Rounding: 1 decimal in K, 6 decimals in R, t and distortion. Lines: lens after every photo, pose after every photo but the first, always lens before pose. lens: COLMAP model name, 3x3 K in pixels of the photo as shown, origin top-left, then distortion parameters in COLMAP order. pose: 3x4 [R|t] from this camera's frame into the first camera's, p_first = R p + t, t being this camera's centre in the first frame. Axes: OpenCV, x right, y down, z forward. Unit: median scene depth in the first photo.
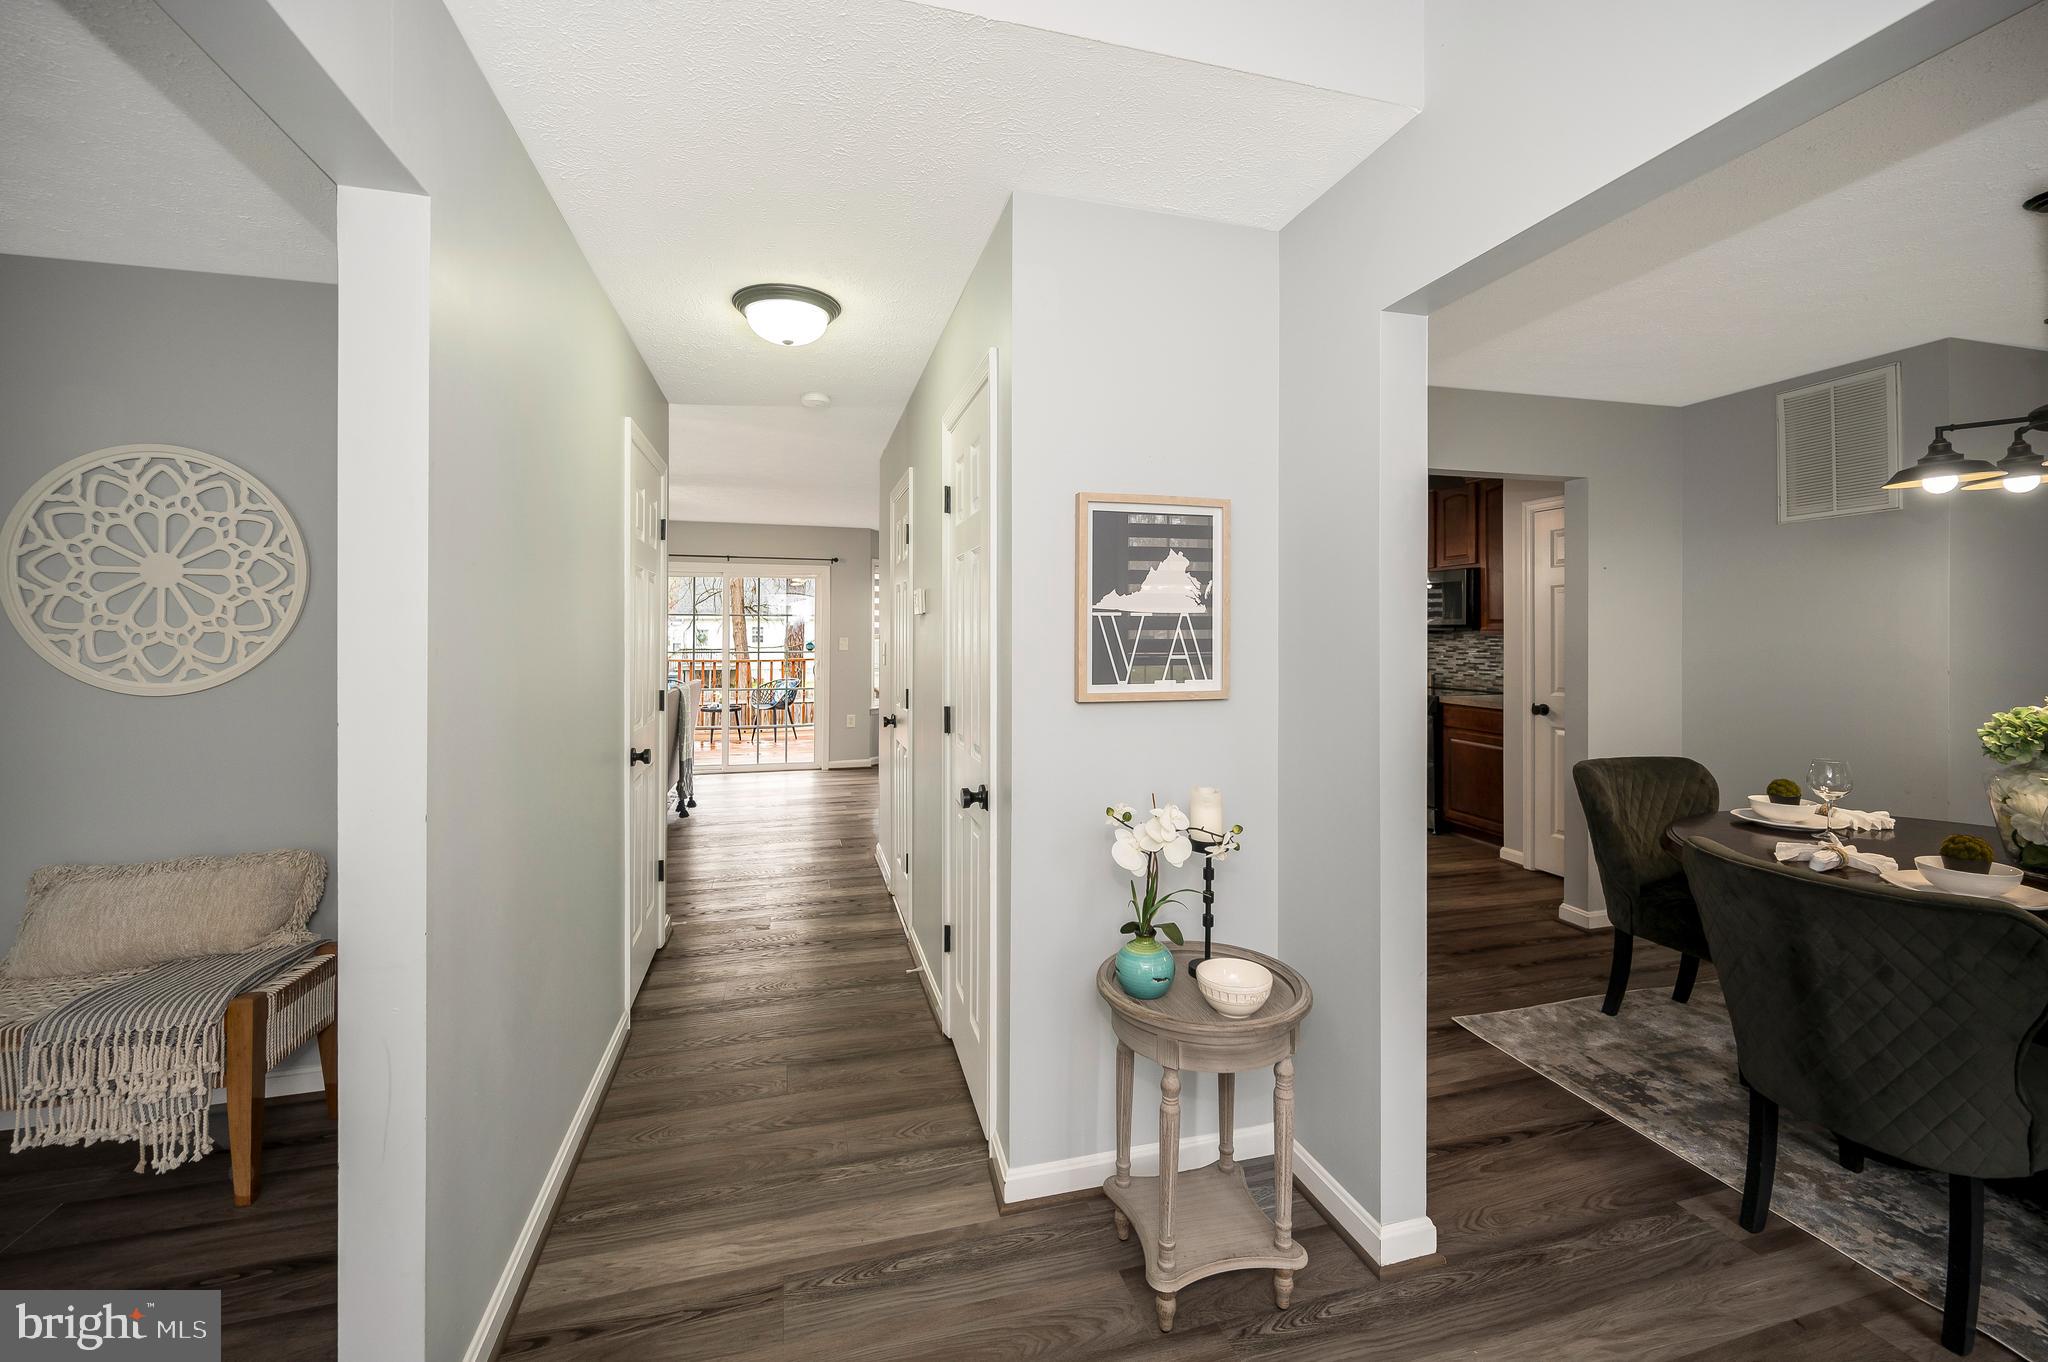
lens RADIAL K [[824.6, 0, 1023.0], [0, 824.6, 636.3], [0, 0, 1]] dist [-0.003032, 0.000605]
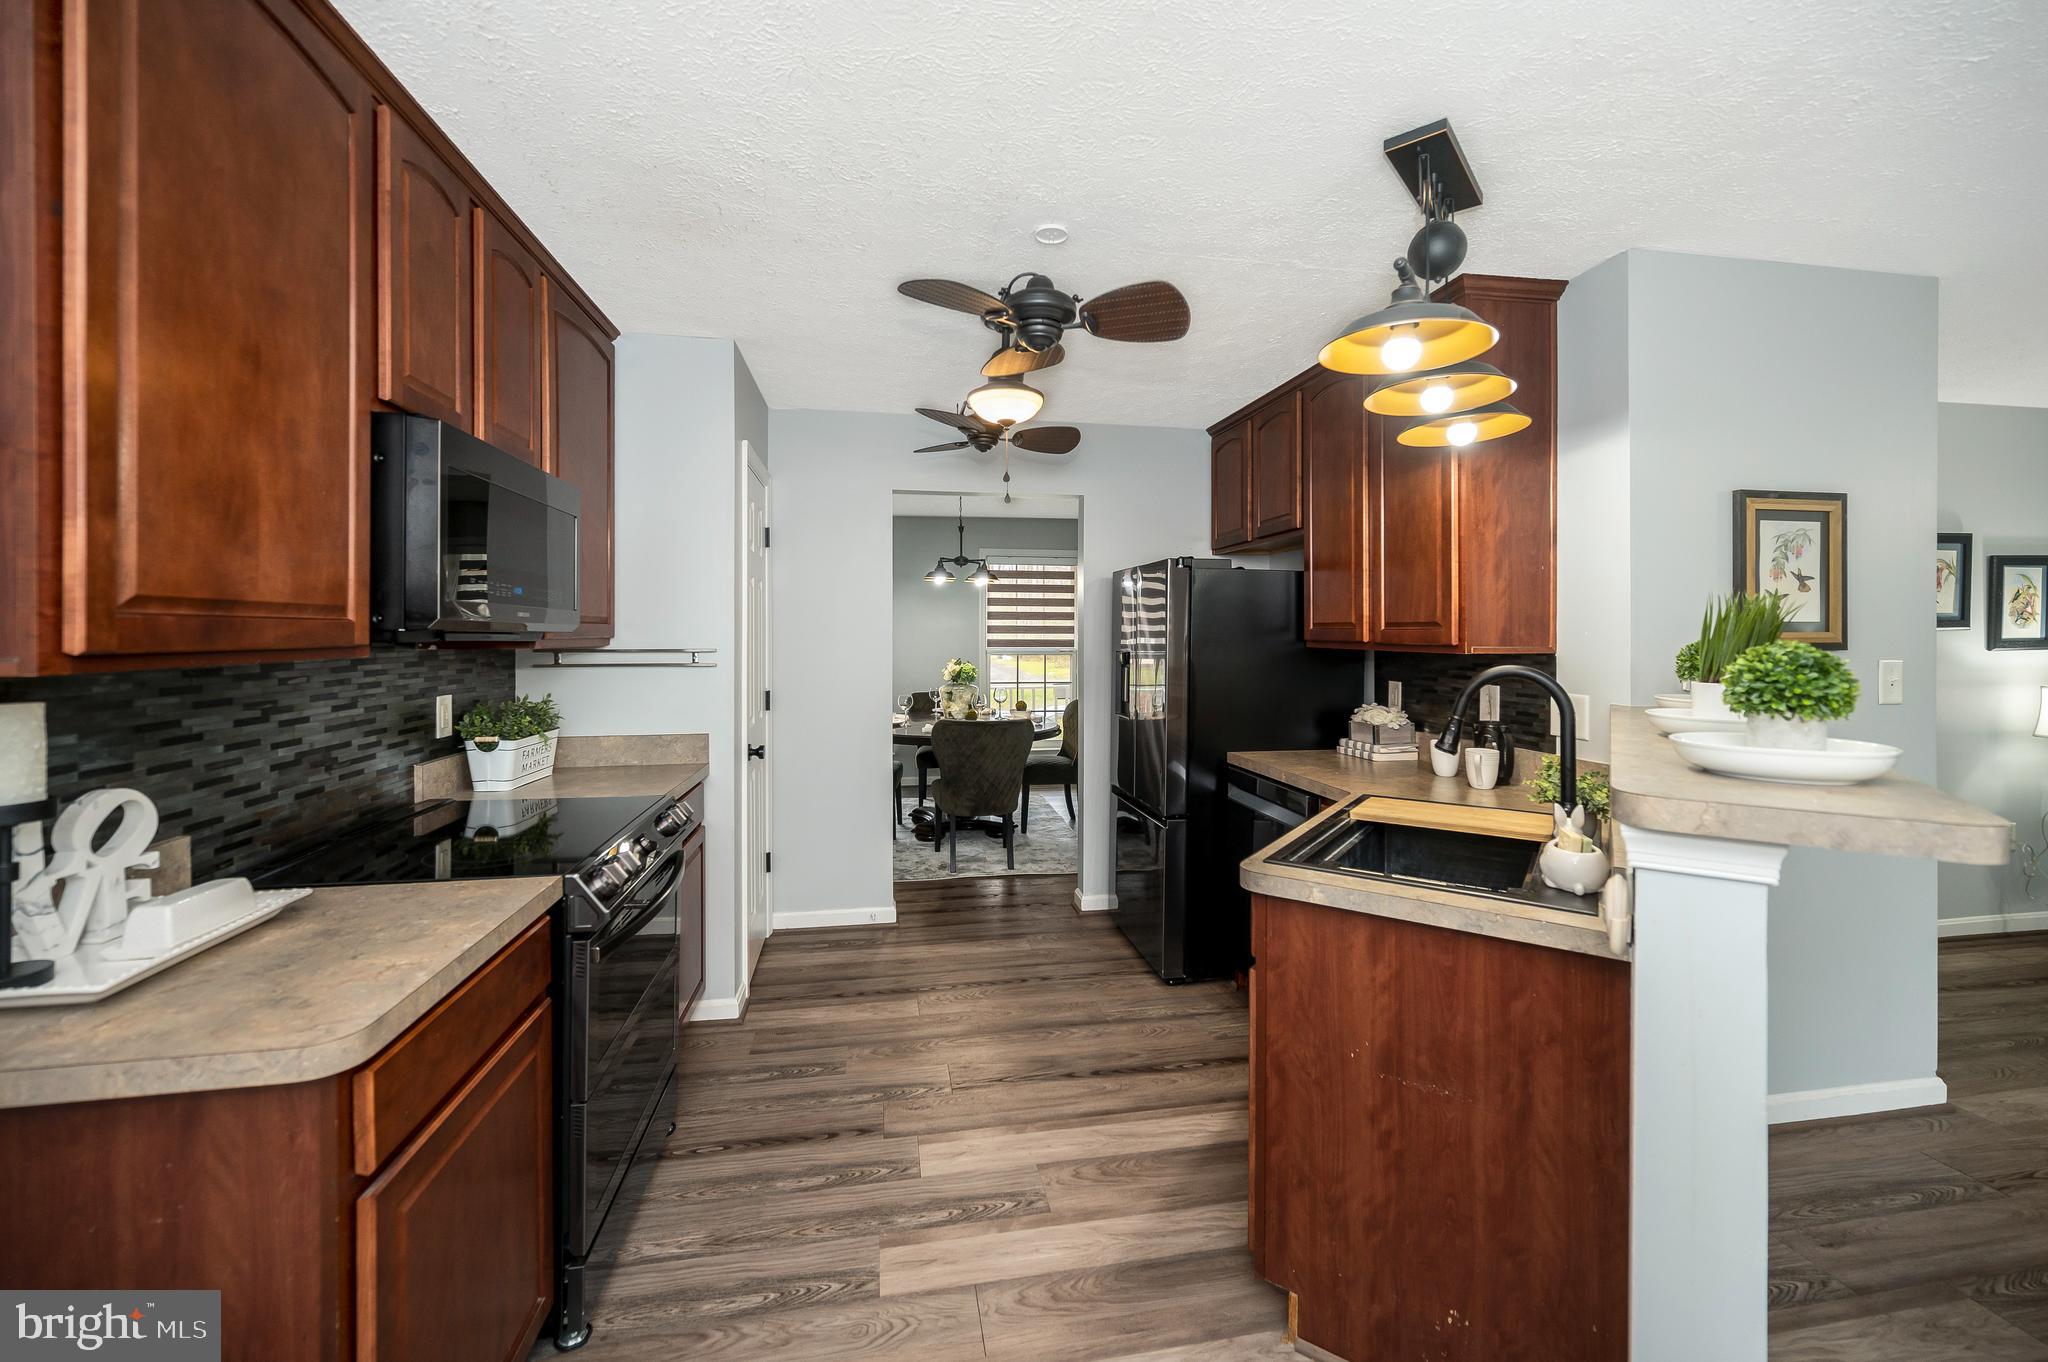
lens RADIAL K [[810.7, 0, 1012.9], [0, 810.7, 625.4], [0, 0, 1]] dist [-0.003501, -0.000215]
pose [[-0.993680, -0.000306, 0.112253, 0.599113], [0.000069, 0.999994, 0.003334, -0.032697], [-0.112254, 0.003320, -0.993674, 2.959316]]
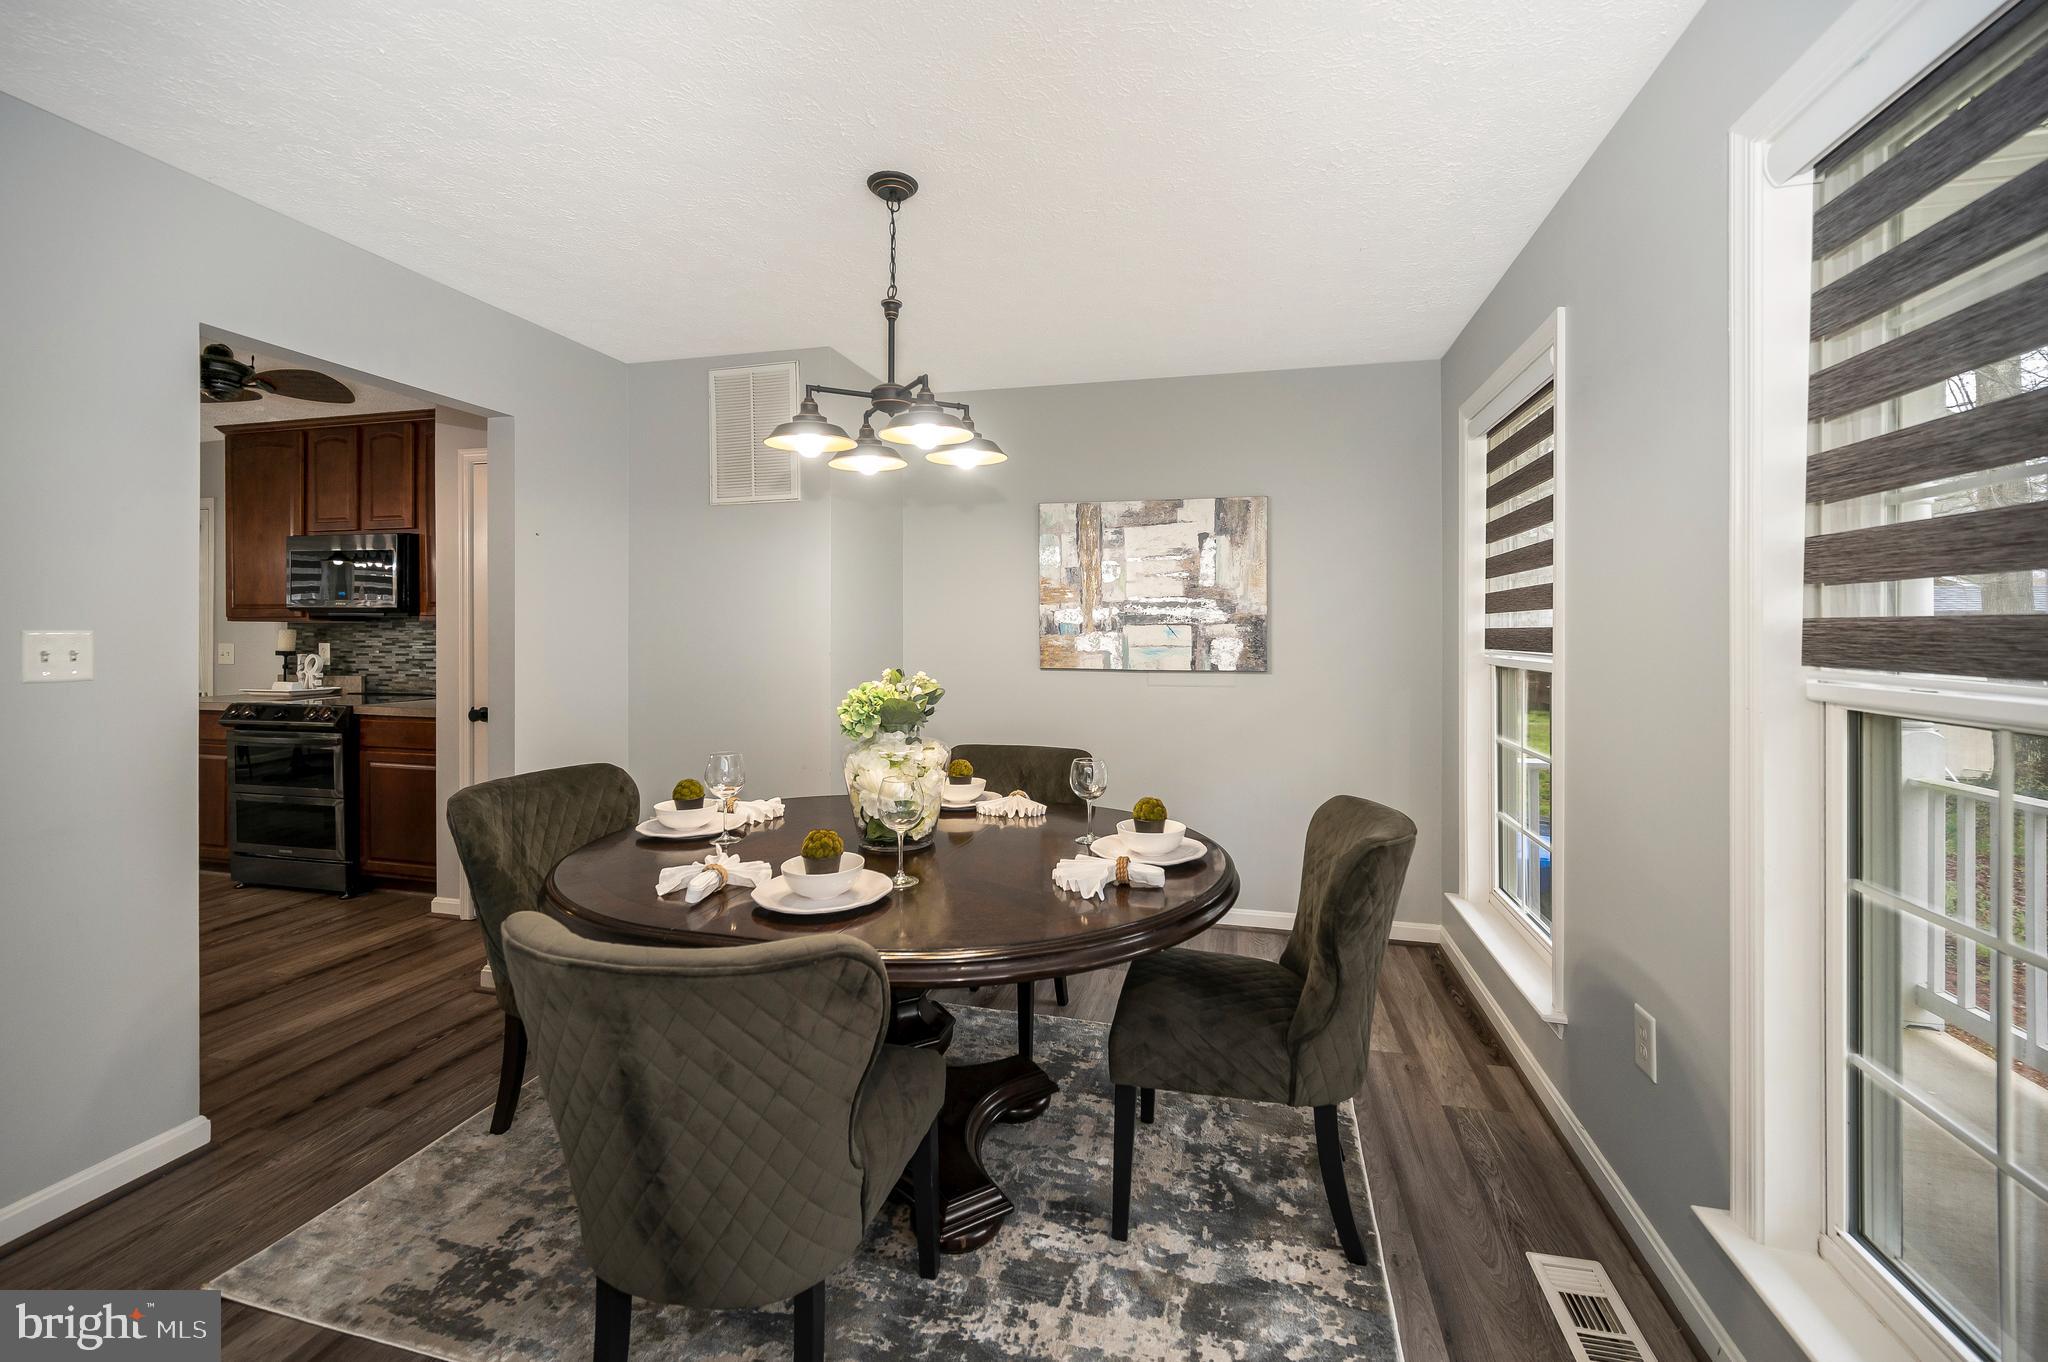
lens RADIAL K [[834.6, 0, 1031.7], [0, 834.6, 630.7], [0, 0, 1]] dist [-0.001739, 0.000056]
pose [[0.491049, 0.005127, 0.871117, 0.338957], [-0.000429, 0.999984, -0.005644, 0.022875], [-0.871132, 0.002398, 0.491043, 0.258016]]
